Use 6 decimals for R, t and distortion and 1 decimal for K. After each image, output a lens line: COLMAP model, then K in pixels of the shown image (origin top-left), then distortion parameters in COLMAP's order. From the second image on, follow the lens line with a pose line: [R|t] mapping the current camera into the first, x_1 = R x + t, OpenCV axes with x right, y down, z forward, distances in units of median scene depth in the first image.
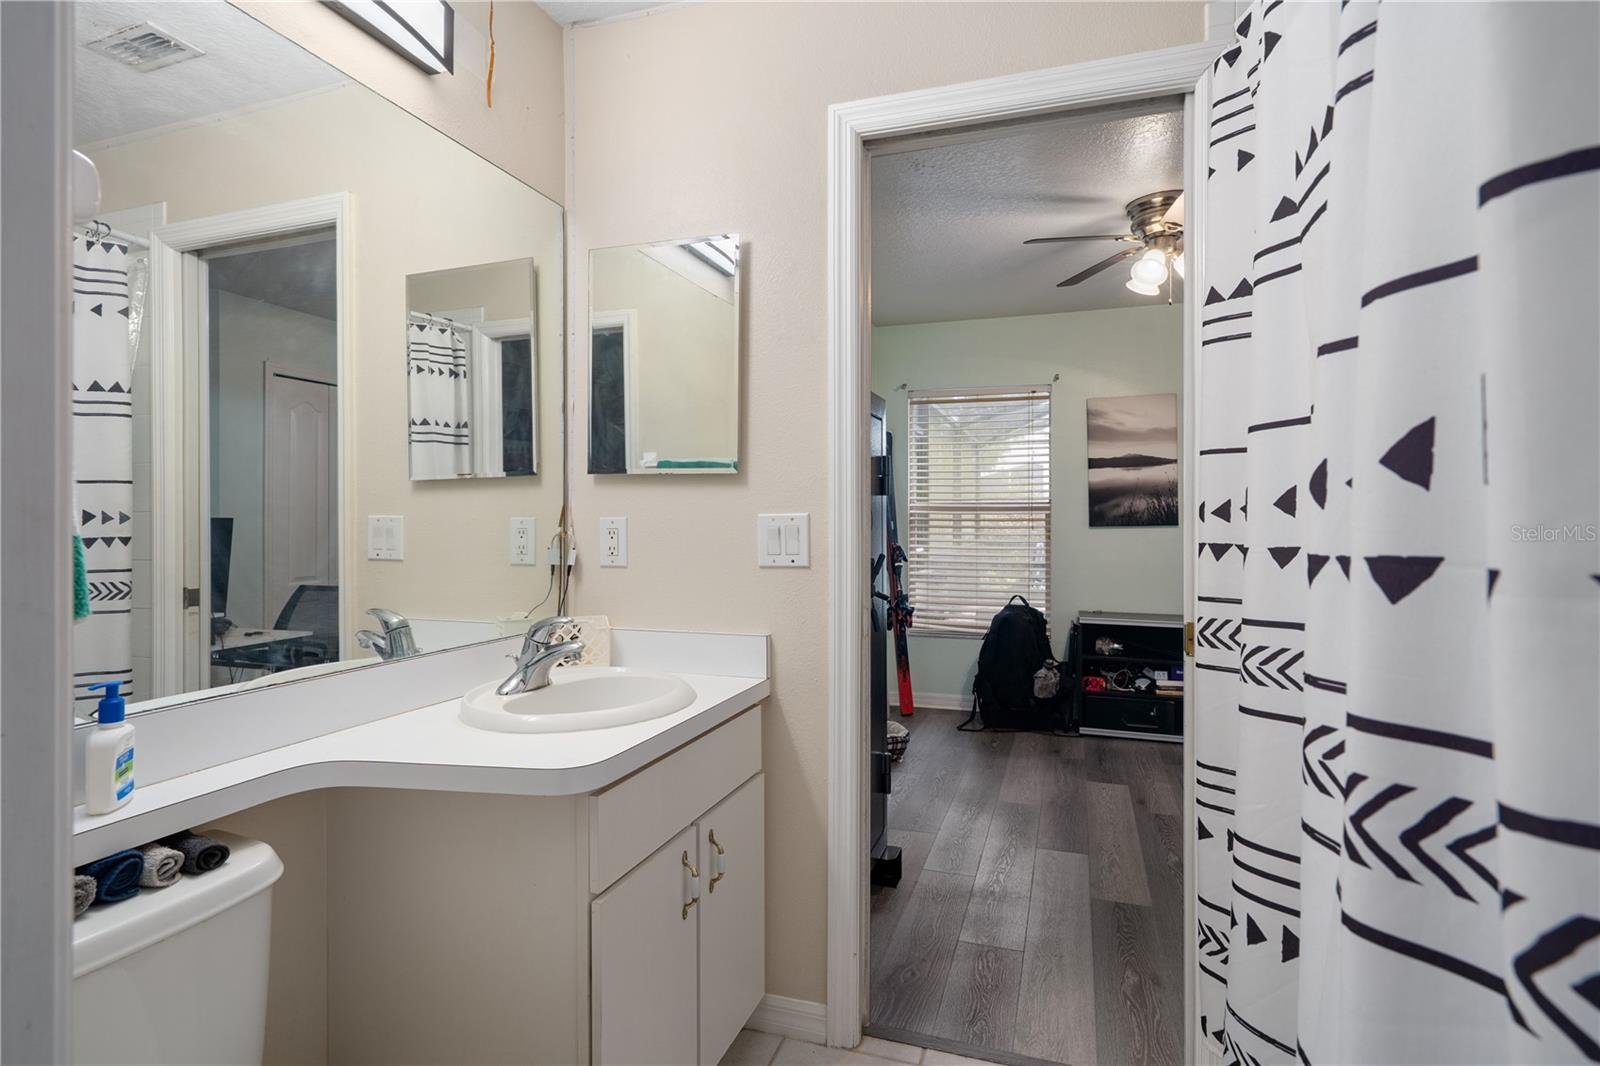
lens RADIAL K [[808.7, 0, 801.6], [0, 808.7, 501.1], [0, 0, 1]] dist [0.001332, 0.000394]
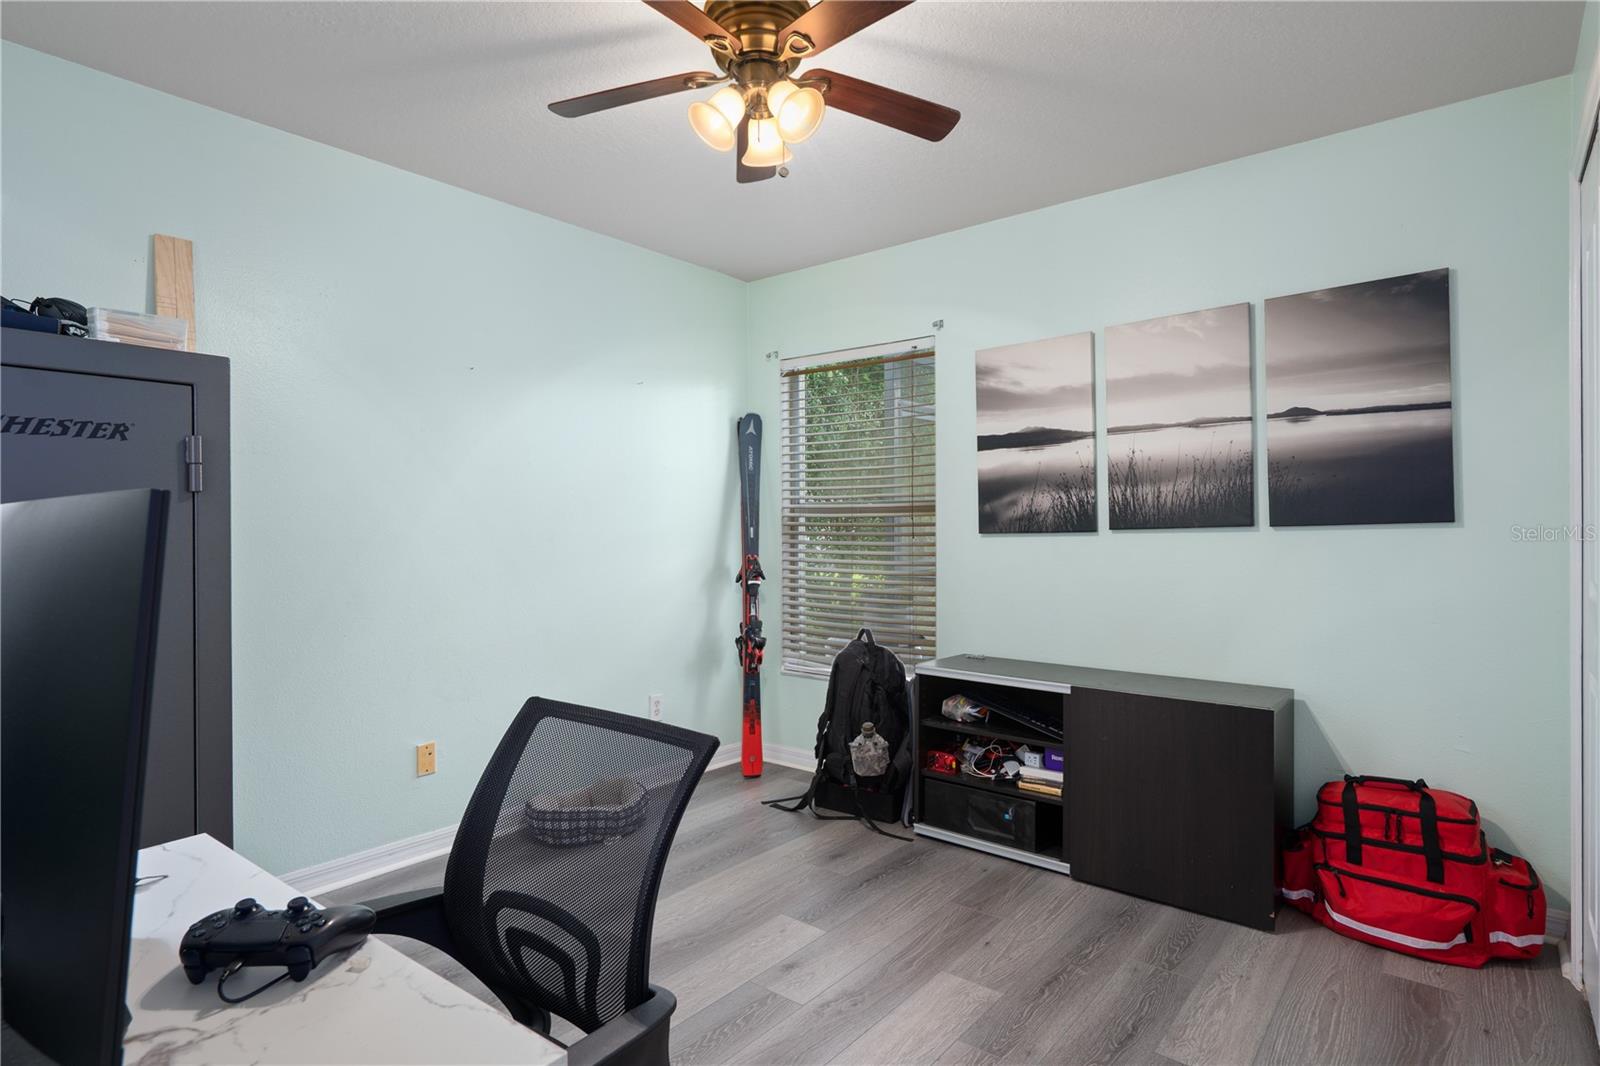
lens RADIAL K [[840.8, 0, 791.4], [0, 840.8, 507.2], [0, 0, 1]] dist [0.002164, 0.002276]
pose [[0.933090, -0.011196, -0.359470, 0.473414], [0.012439, 0.999922, 0.001145, 0.005715], [0.359429, -0.005540, 0.933156, 0.270752]]
